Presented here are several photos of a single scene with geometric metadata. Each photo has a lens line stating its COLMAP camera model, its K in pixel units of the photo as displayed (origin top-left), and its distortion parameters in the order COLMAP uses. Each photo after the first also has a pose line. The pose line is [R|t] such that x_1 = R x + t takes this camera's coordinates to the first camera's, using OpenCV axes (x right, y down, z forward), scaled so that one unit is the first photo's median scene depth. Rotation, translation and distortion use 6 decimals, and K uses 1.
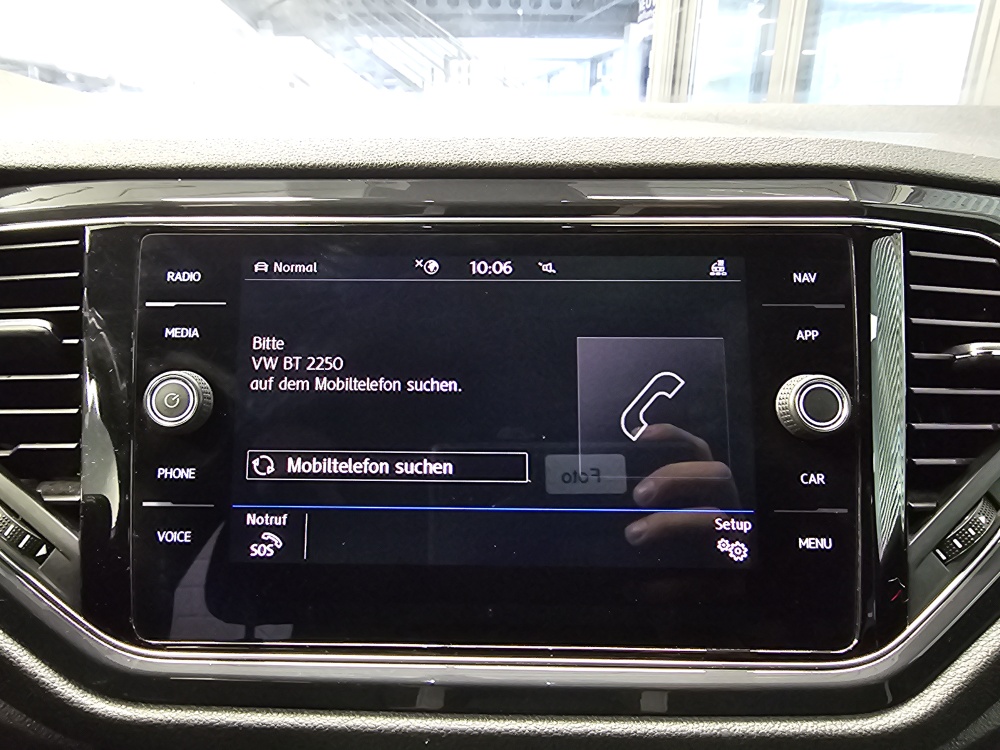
lens RADIAL K [[683.1, 0, 472.2], [0, 683.1, 381.1], [0, 0, 1]] dist [0.004844, 0.000398]
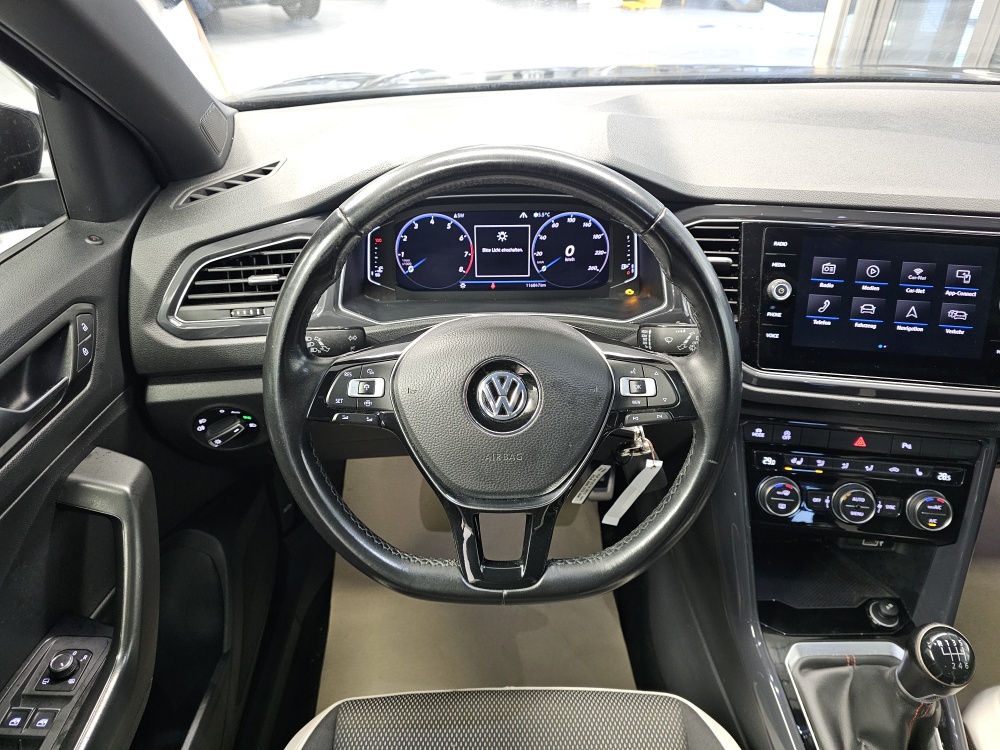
lens RADIAL K [[681.5, 0, 502.9], [0, 681.5, 365.6], [0, 0, 1]] dist [0.056532, -0.052195]
pose [[0.991321, 0.074154, -0.108550, -1.236615], [-0.042625, 0.962422, 0.268194, -0.390653], [0.124359, -0.261239, 0.957230, -2.012086]]
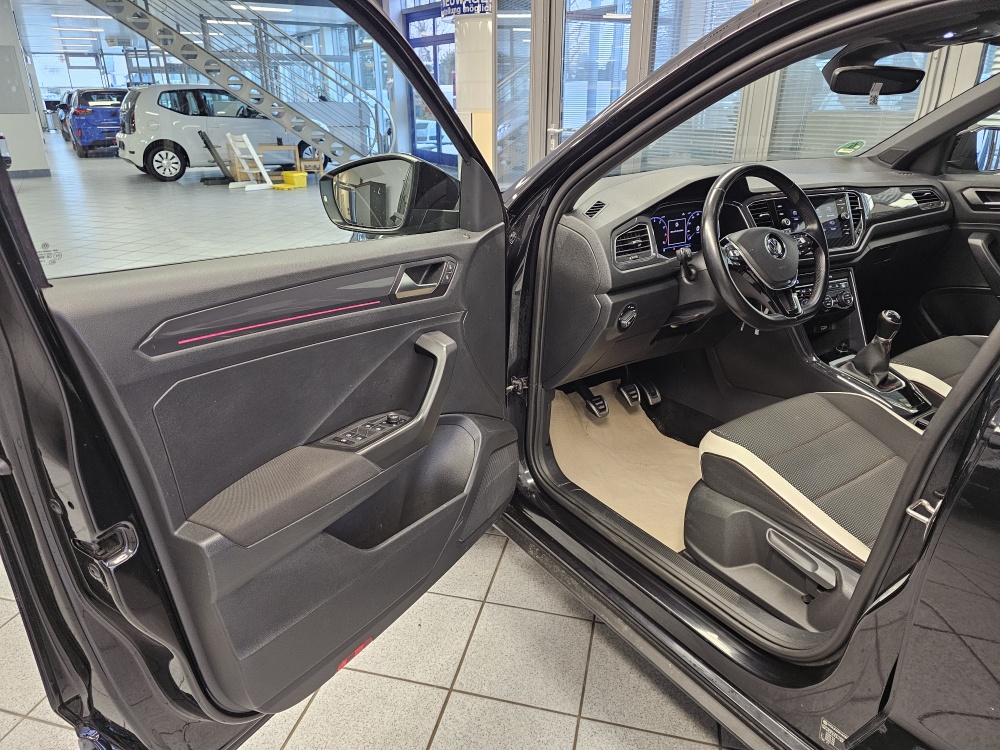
lens RADIAL K [[681.5, 0, 499.3], [0, 681.5, 382.9], [0, 0, 1]] dist [0.056532, -0.052195]
pose [[0.901638, -0.171114, 0.397201, -6.521777], [0.148275, 0.985043, 0.087775, 0.627797], [-0.406280, -0.020246, 0.913524, -4.652380]]
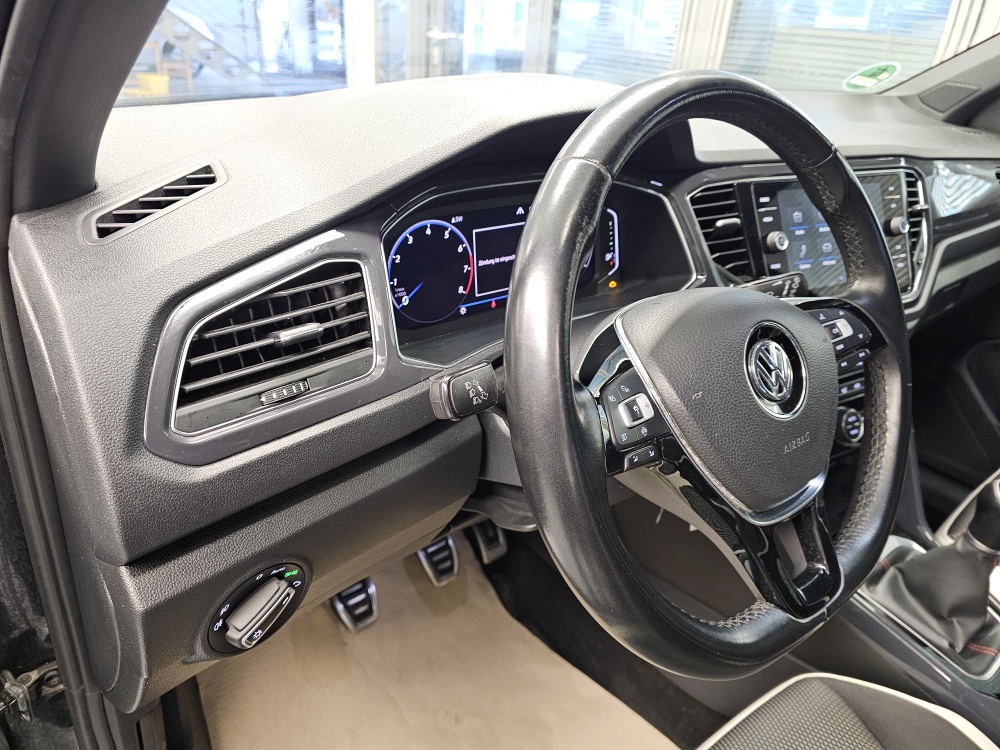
lens RADIAL K [[681.5, 0, 510.4], [0, 681.5, 367.8], [0, 0, 1]] dist [0.056532, -0.052195]
pose [[0.855908, -0.179950, 0.484809, -2.984739], [0.106479, 0.978740, 0.175302, -0.085120], [-0.506047, -0.098420, 0.856872, -1.074808]]
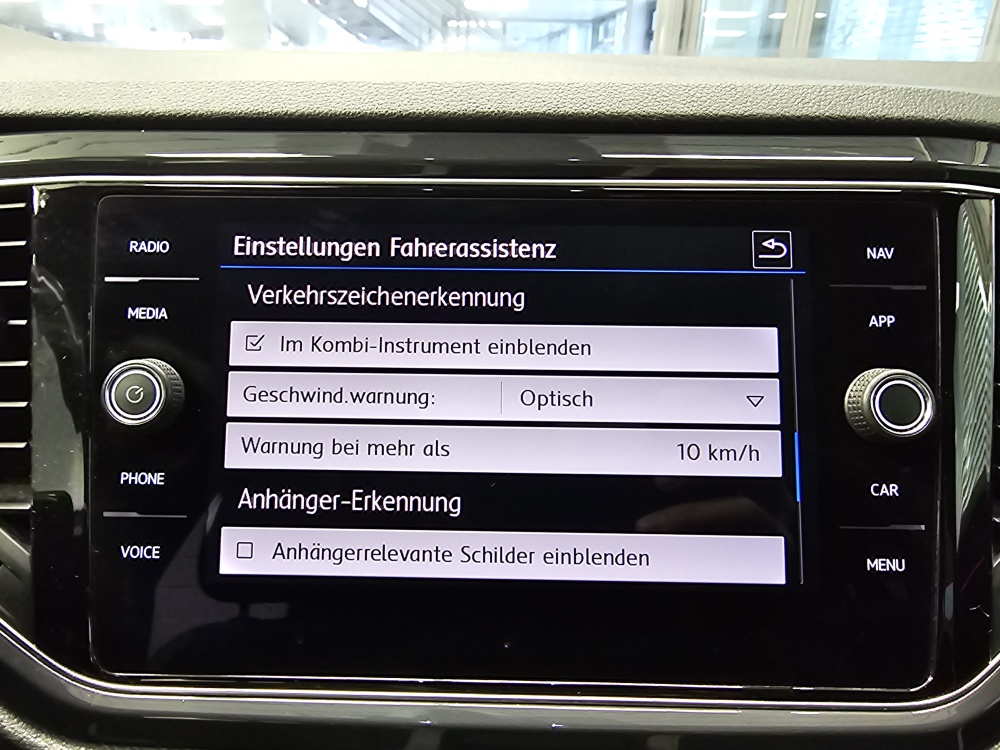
lens RADIAL K [[683.1, 0, 463.2], [0, 683.1, 383.0], [0, 0, 1]] dist [0.004844, 0.000398]
pose [[0.999971, 0.006578, 0.003910, -0.034212], [-0.006742, 0.999026, 0.043617, -0.023997], [-0.003619, -0.043642, 0.999041, 0.145086]]
